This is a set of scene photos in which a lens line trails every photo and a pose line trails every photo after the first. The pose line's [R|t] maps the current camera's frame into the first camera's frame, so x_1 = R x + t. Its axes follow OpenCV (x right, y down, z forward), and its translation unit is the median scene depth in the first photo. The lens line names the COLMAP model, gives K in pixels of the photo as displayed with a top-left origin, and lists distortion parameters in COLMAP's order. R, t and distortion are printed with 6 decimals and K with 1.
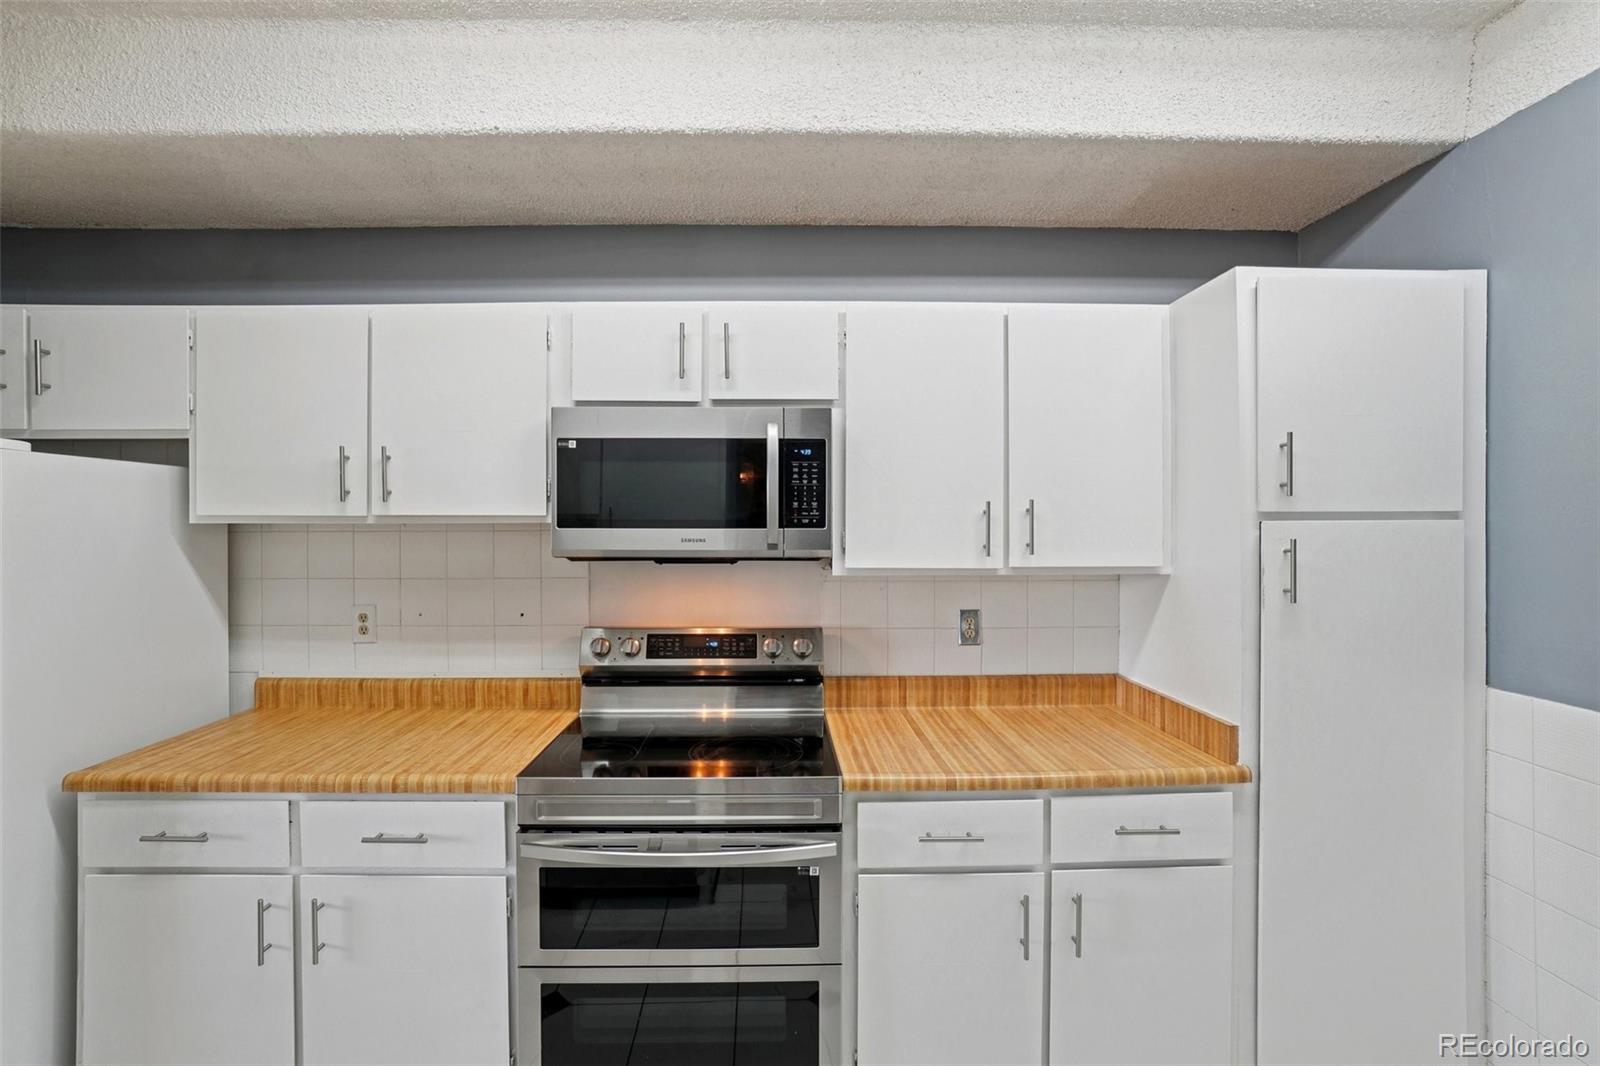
lens RADIAL K [[713.4, 0, 795.6], [0, 713.4, 521.7], [0, 0, 1]] dist [-0.053361, 0.021971]
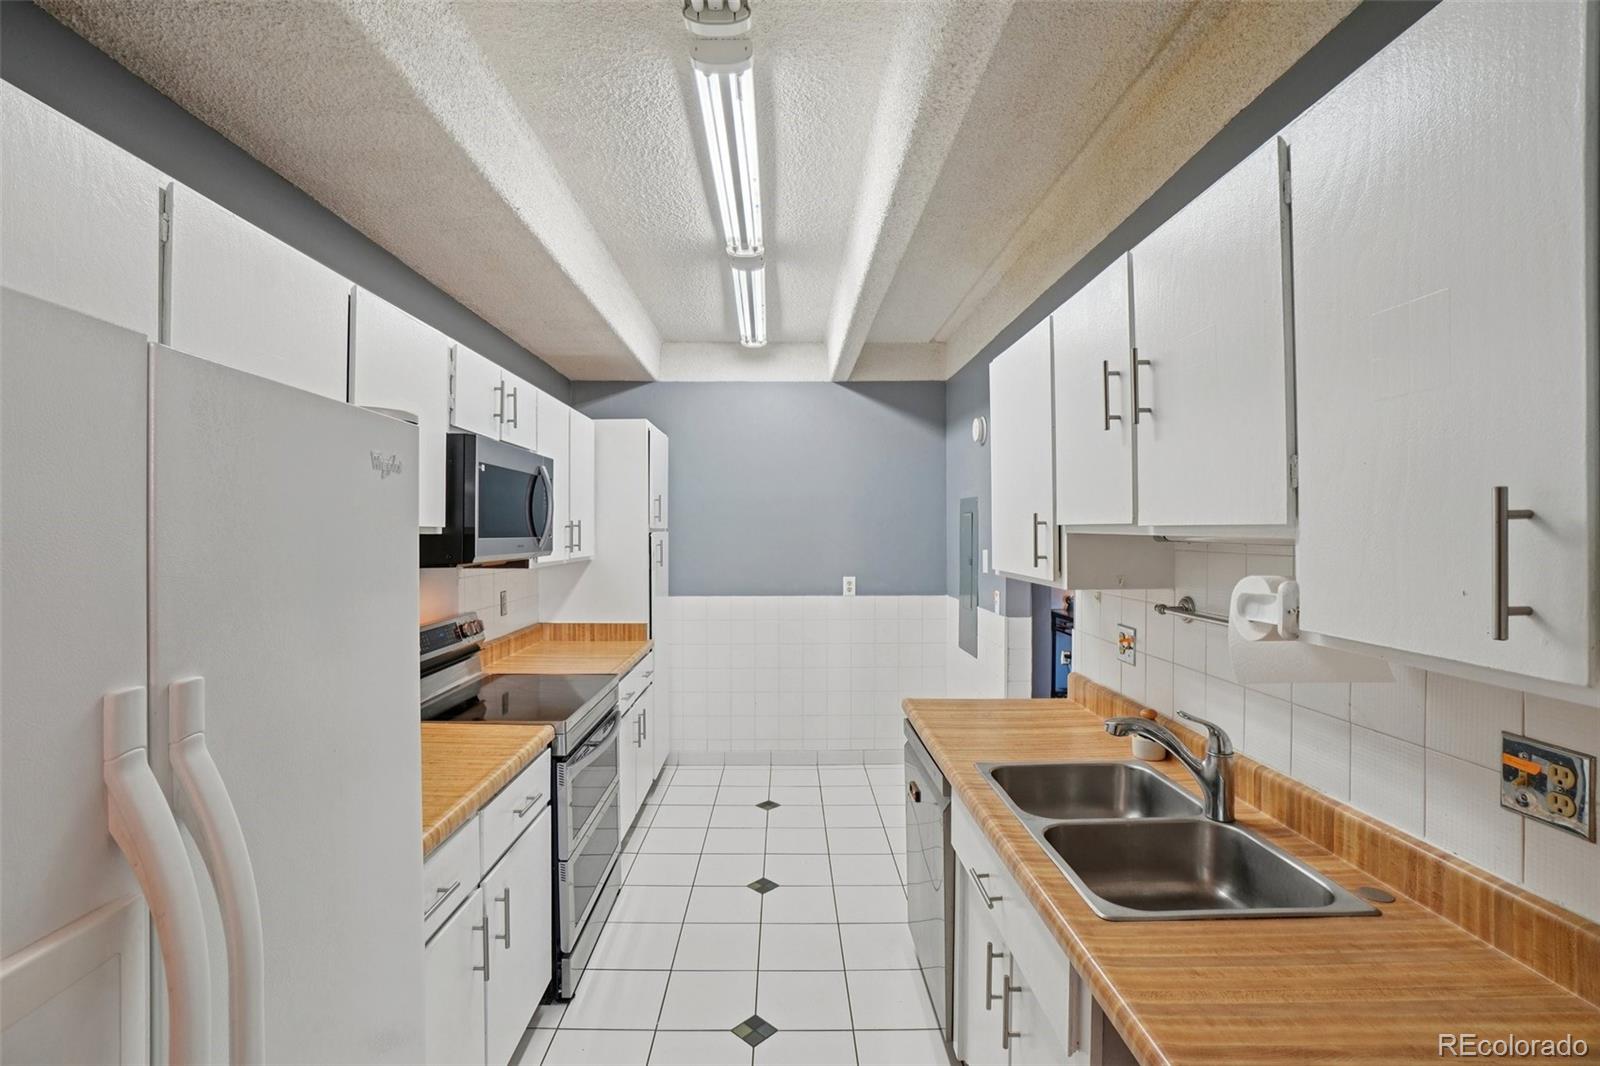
lens RADIAL K [[713.4, 0, 795.6], [0, 713.4, 521.7], [0, 0, 1]] dist [-0.053361, 0.021971]
pose [[-0.002726, 0.016296, 0.999864, -1.562512], [0.001425, 0.999866, -0.016292, 0.001553], [-0.999995, 0.001381, -0.002749, 0.494838]]
